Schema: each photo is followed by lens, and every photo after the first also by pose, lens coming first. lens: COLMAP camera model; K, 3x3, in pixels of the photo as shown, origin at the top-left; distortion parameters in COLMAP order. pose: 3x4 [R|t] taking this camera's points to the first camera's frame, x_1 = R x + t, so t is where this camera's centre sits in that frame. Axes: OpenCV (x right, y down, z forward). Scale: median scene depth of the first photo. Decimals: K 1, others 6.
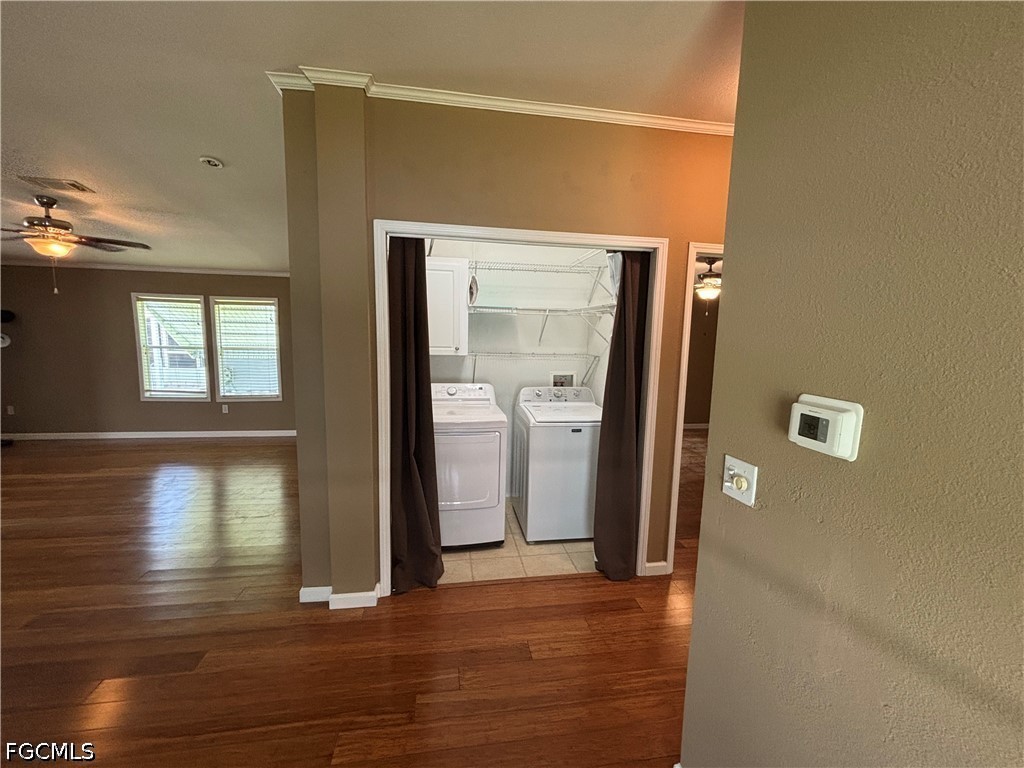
lens RADIAL K [[412.3, 0, 508.6], [0, 412.3, 384.6], [0, 0, 1]] dist [0.000401, -0.000562]
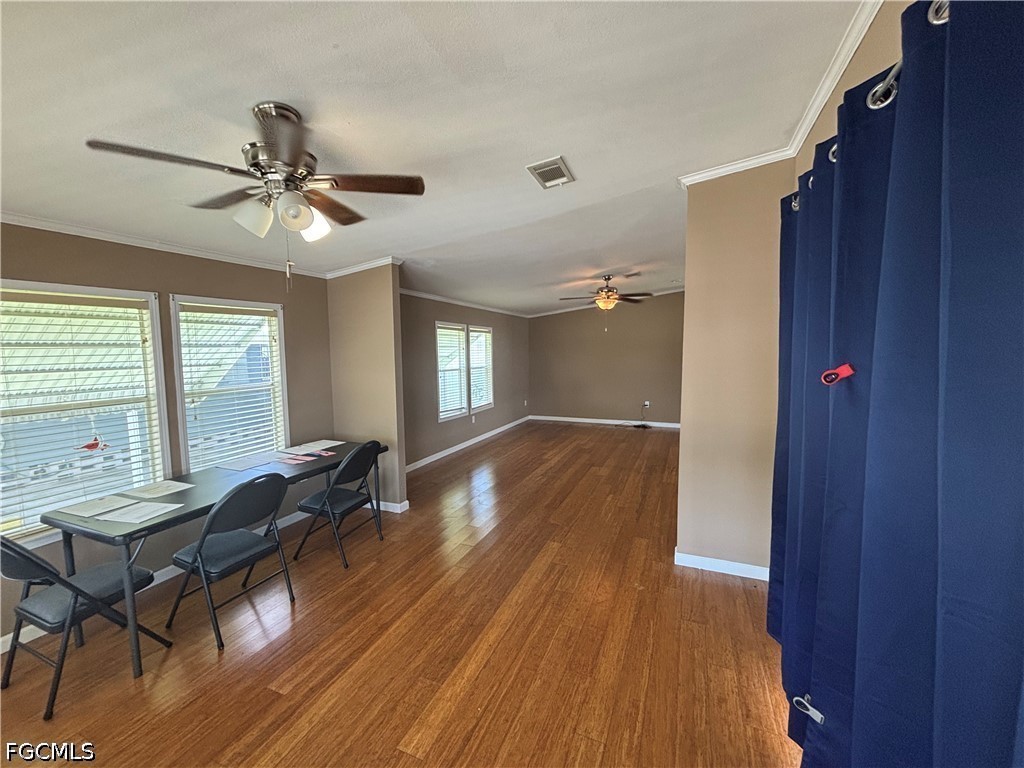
lens RADIAL K [[412.0, 0, 512.0], [0, 412.0, 386.7], [0, 0, 1]] dist [0.000649, 0.000077]
pose [[0.533577, -0.101972, 0.839581, -1.666092], [0.127517, 0.991056, 0.039328, -0.069414], [-0.836083, 0.086076, 0.541808, 0.265785]]
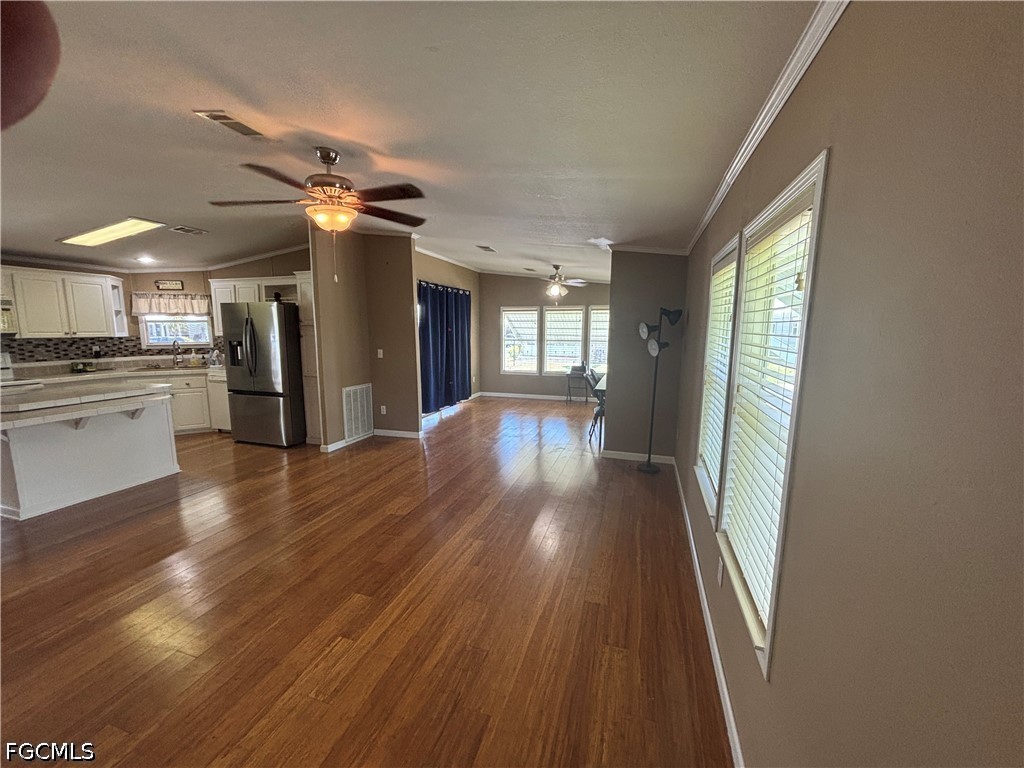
lens RADIAL K [[412.1, 0, 513.5], [0, 412.1, 385.5], [0, 0, 1]] dist [-0.002040, -0.000315]
pose [[-0.442750, 0.105373, -0.890432, -0.344909], [-0.125333, 0.976048, 0.177824, -0.128150], [0.887842, 0.190332, -0.418939, 0.992890]]
